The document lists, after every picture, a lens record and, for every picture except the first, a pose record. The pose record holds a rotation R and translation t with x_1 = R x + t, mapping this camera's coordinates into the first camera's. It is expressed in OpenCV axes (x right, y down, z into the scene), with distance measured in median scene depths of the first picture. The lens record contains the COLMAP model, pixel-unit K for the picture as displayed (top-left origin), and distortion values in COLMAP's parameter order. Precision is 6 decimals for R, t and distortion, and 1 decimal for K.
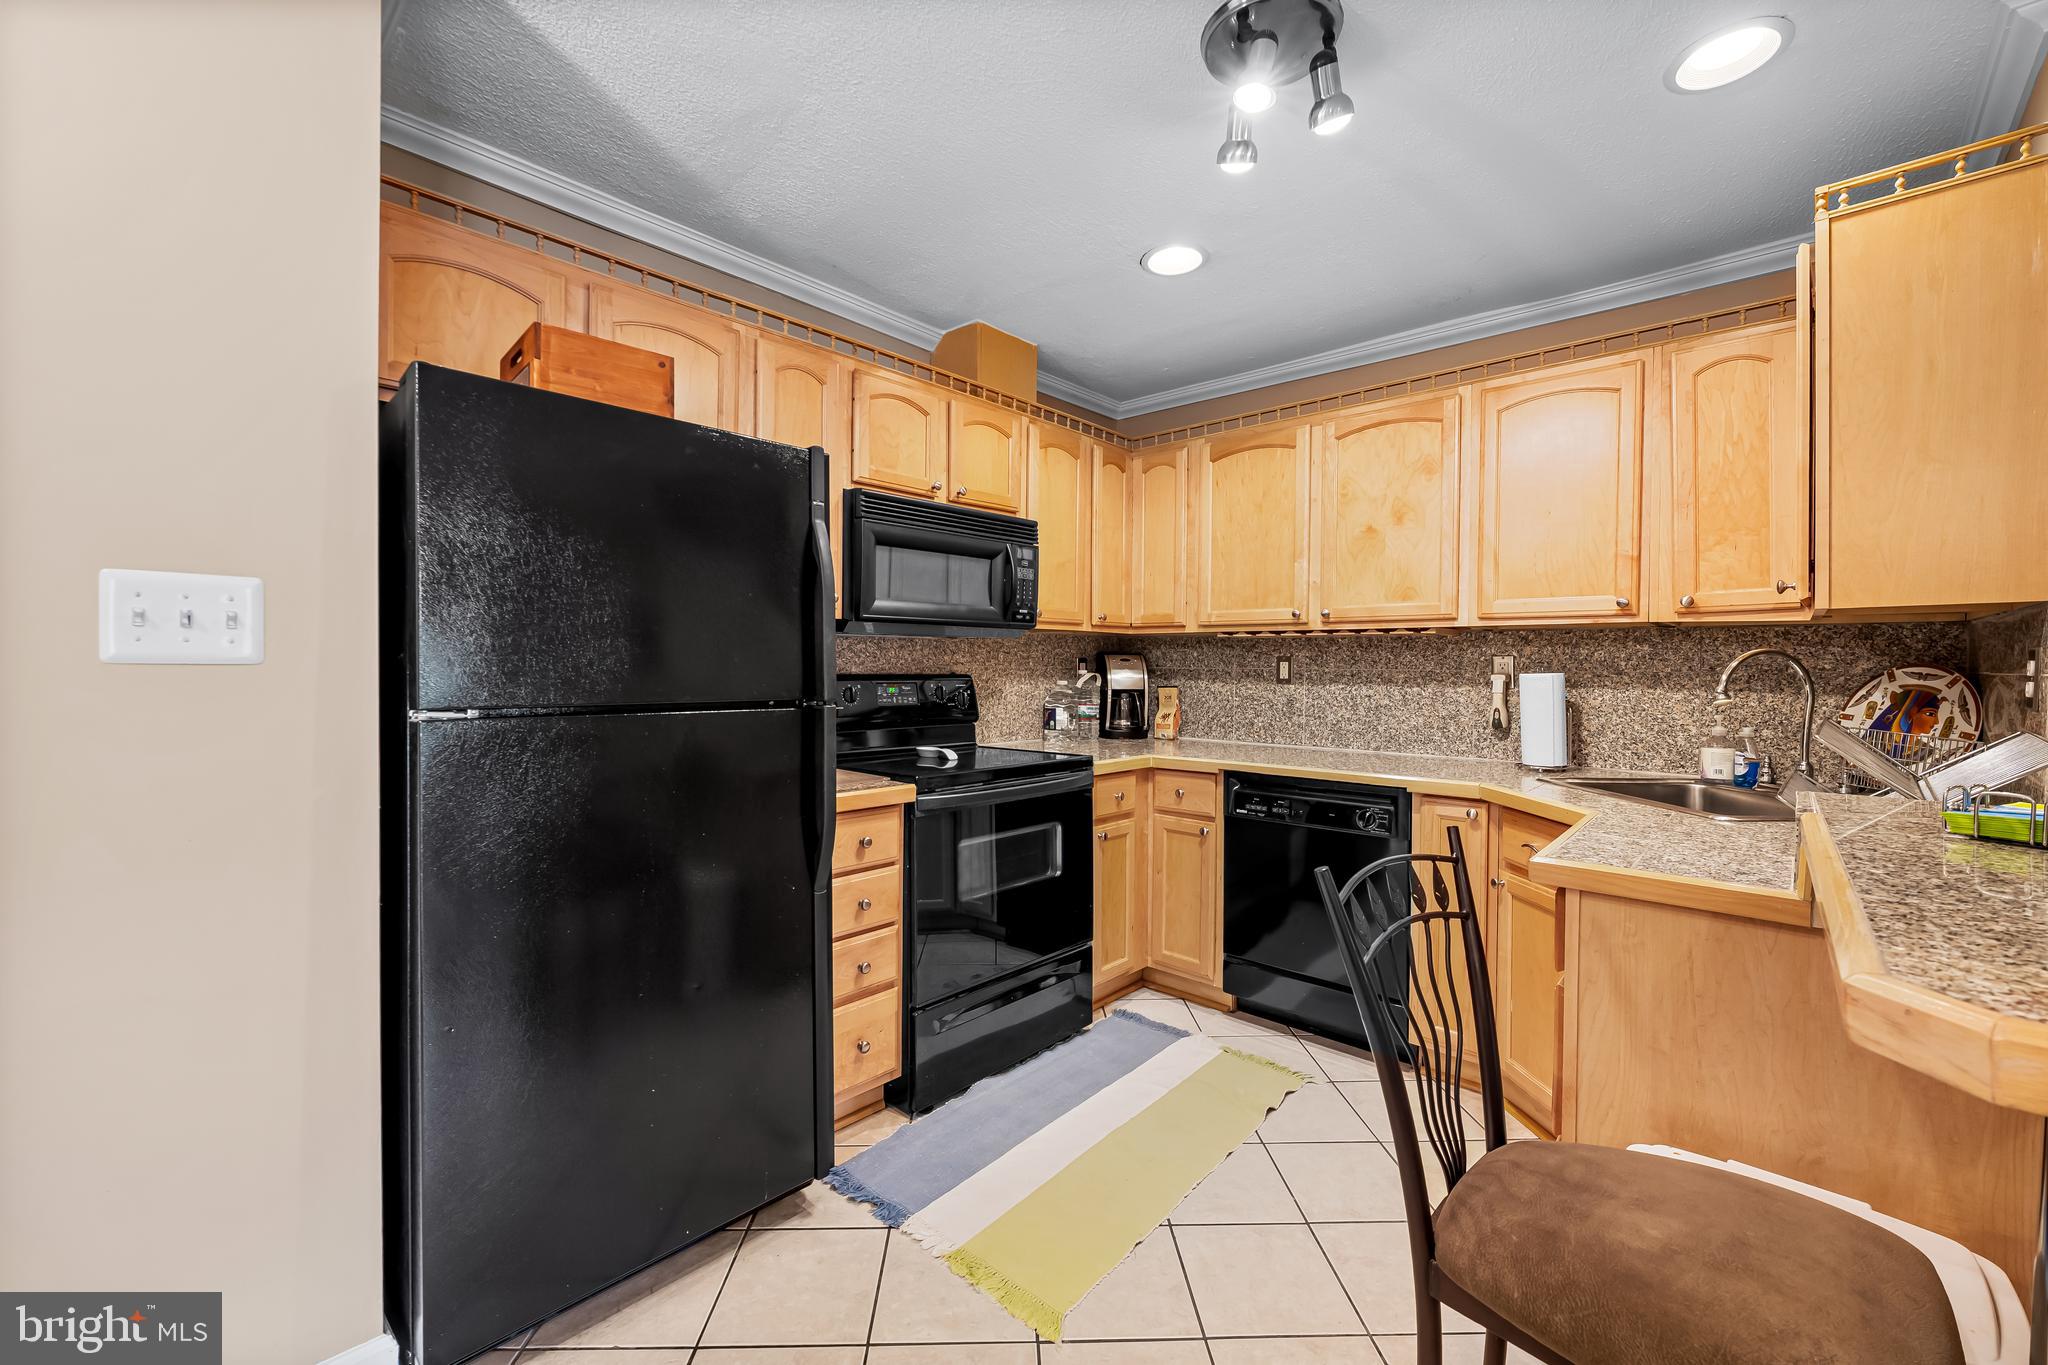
lens RADIAL K [[823.4, 0, 1032.6], [0, 823.4, 673.9], [0, 0, 1]] dist [-0.005504, 0.000683]
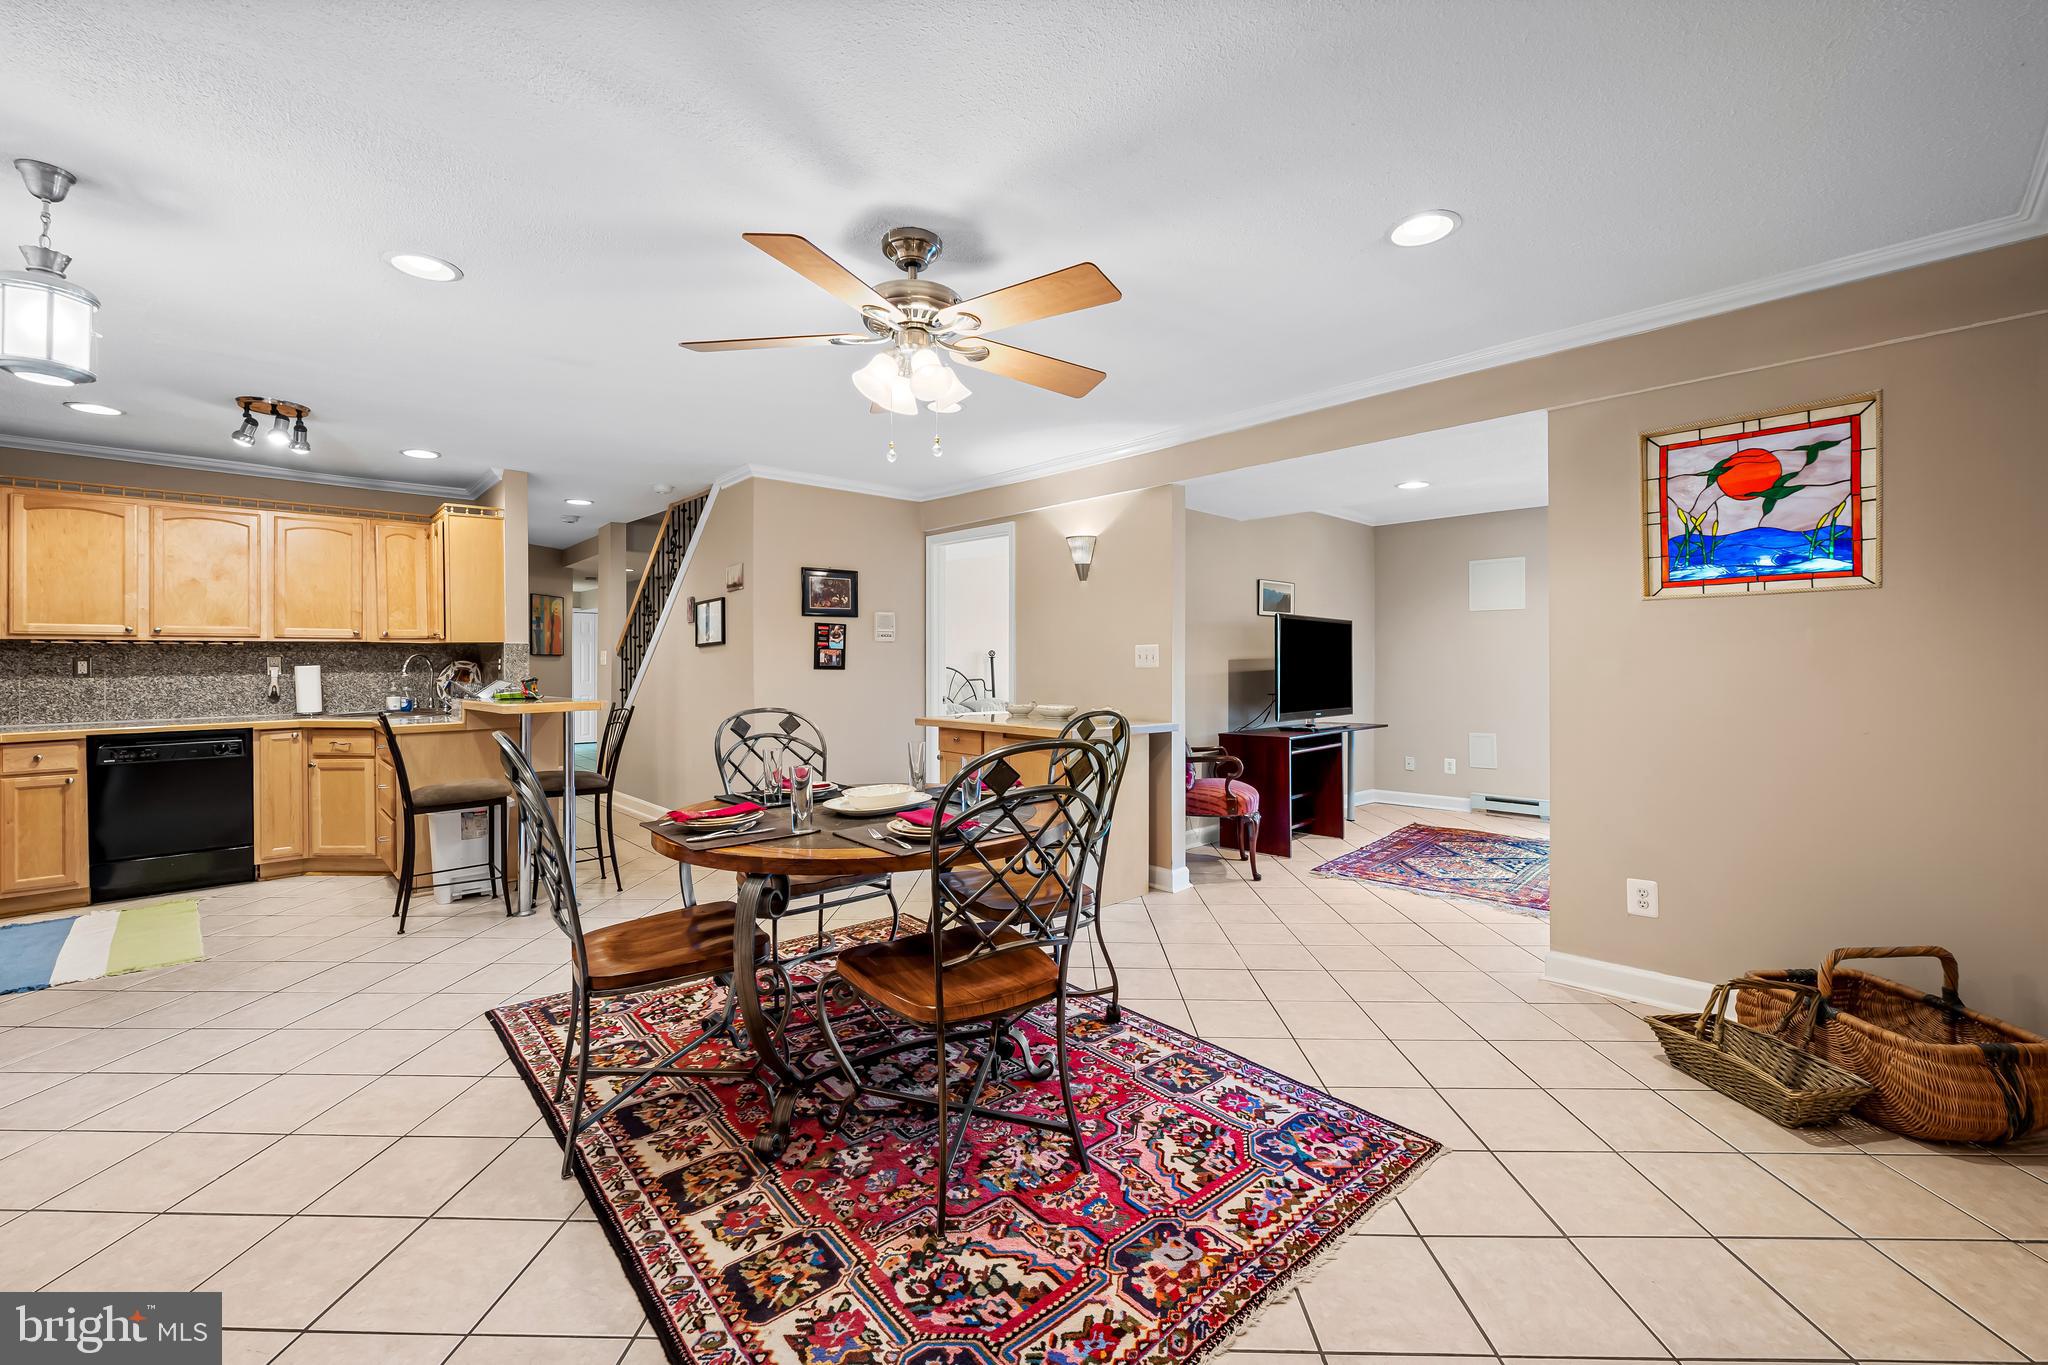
lens RADIAL K [[823.4, 0, 1018.3], [0, 823.4, 658.6], [0, 0, 1]] dist [-0.005504, 0.000683]
pose [[0.075890, -0.009367, 0.997072, -1.147321], [0.017390, 0.999816, 0.008069, -0.004049], [-0.996965, 0.016726, 0.076039, -0.800821]]
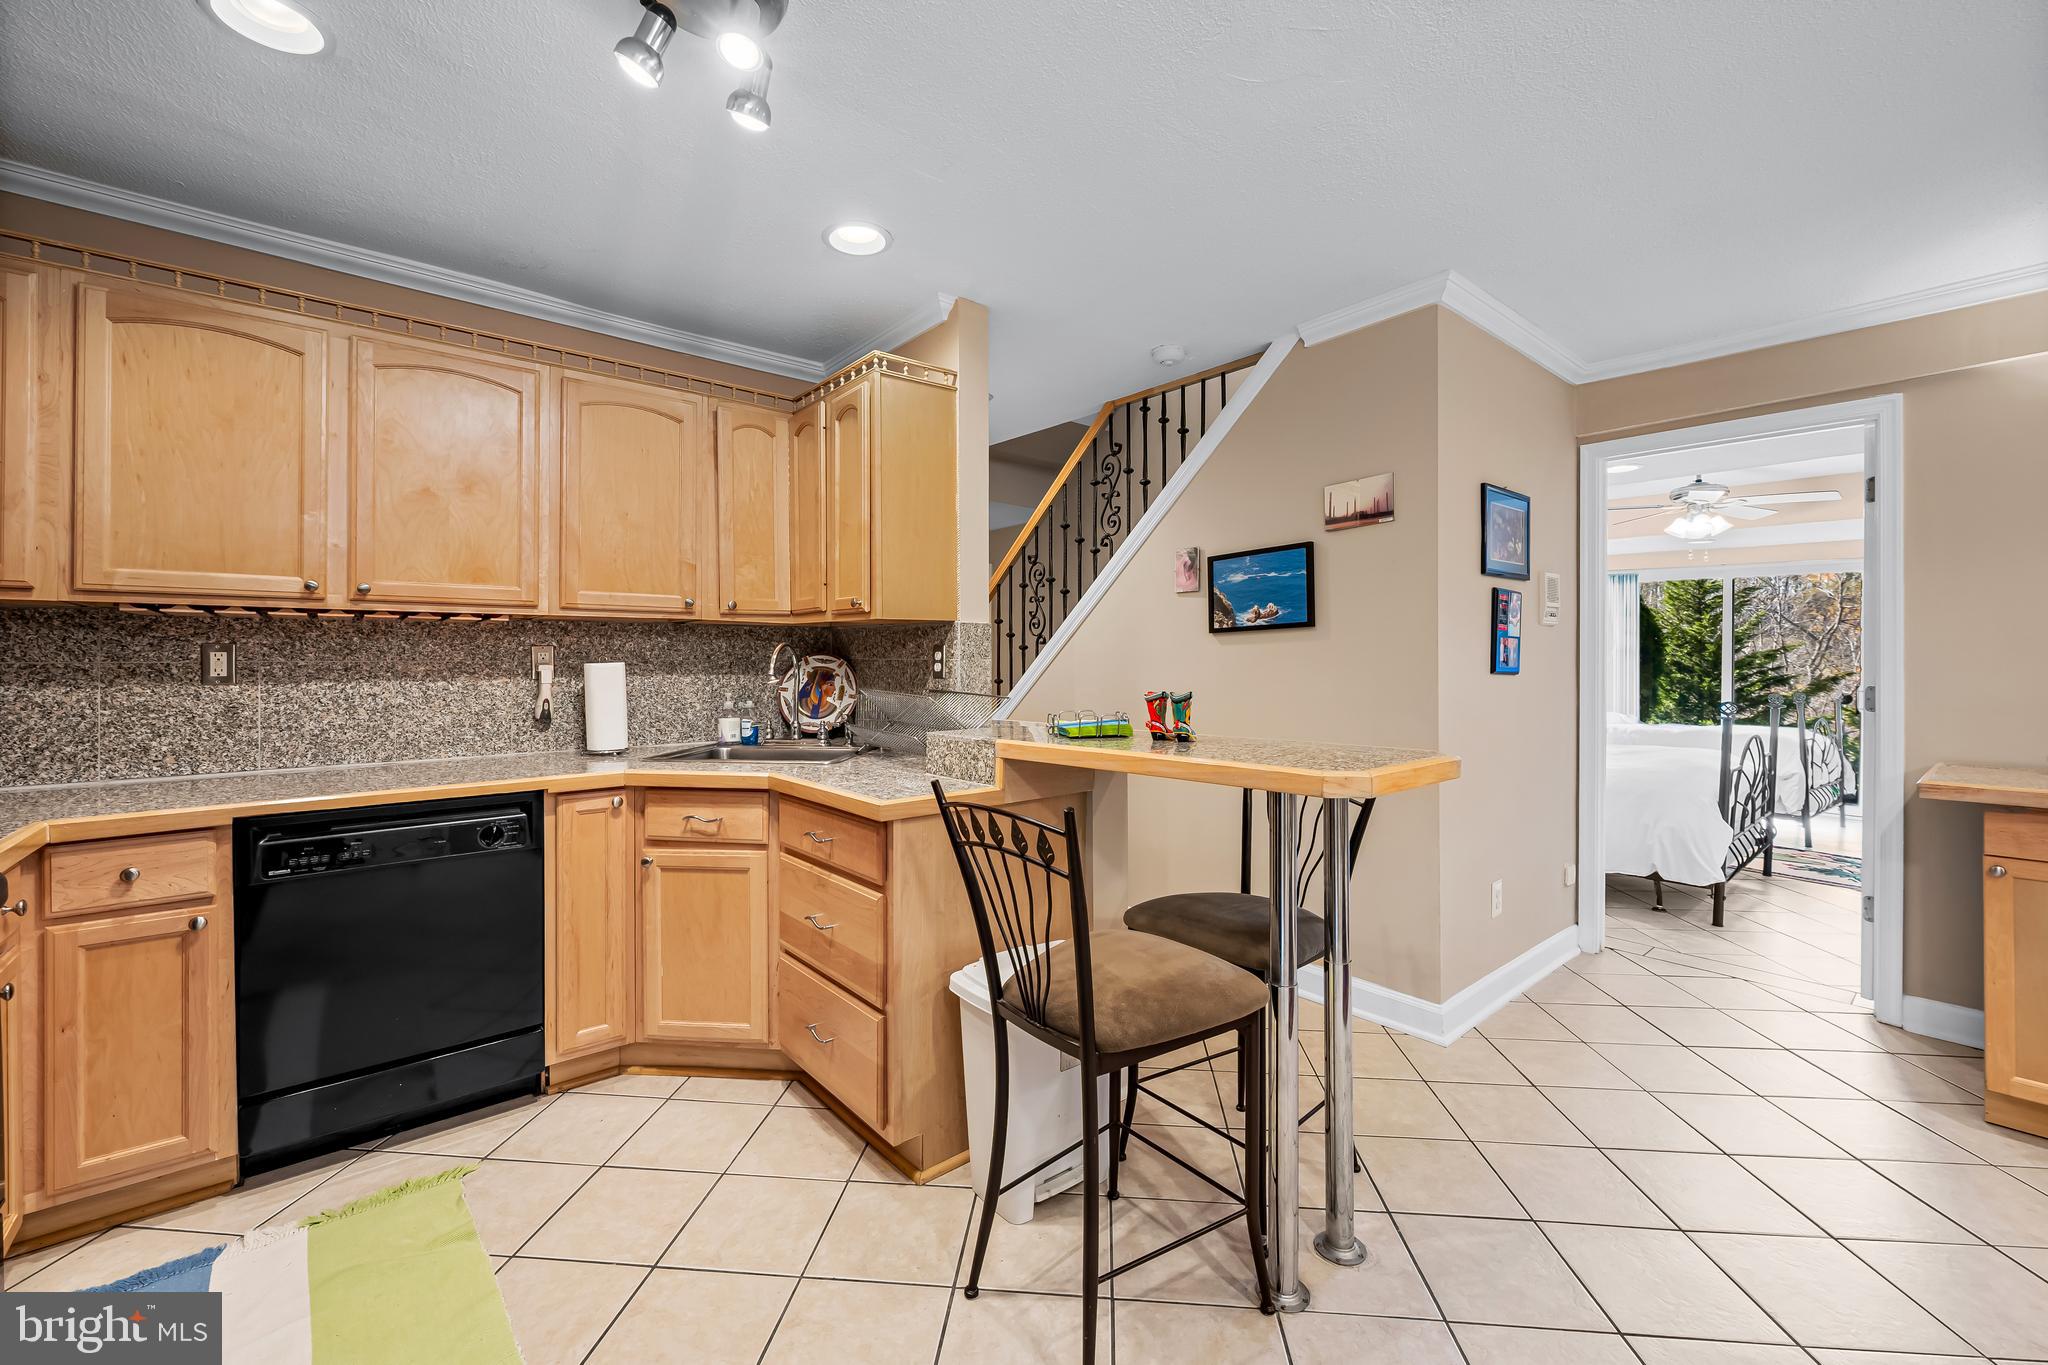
lens RADIAL K [[823.4, 0, 1018.7], [0, 823.4, 657.5], [0, 0, 1]] dist [-0.005504, 0.000683]
pose [[0.136793, -0.007933, 0.990568, -0.341042], [0.012638, 0.999901, 0.006262, -0.007108], [-0.990519, 0.011662, 0.136879, 0.311316]]
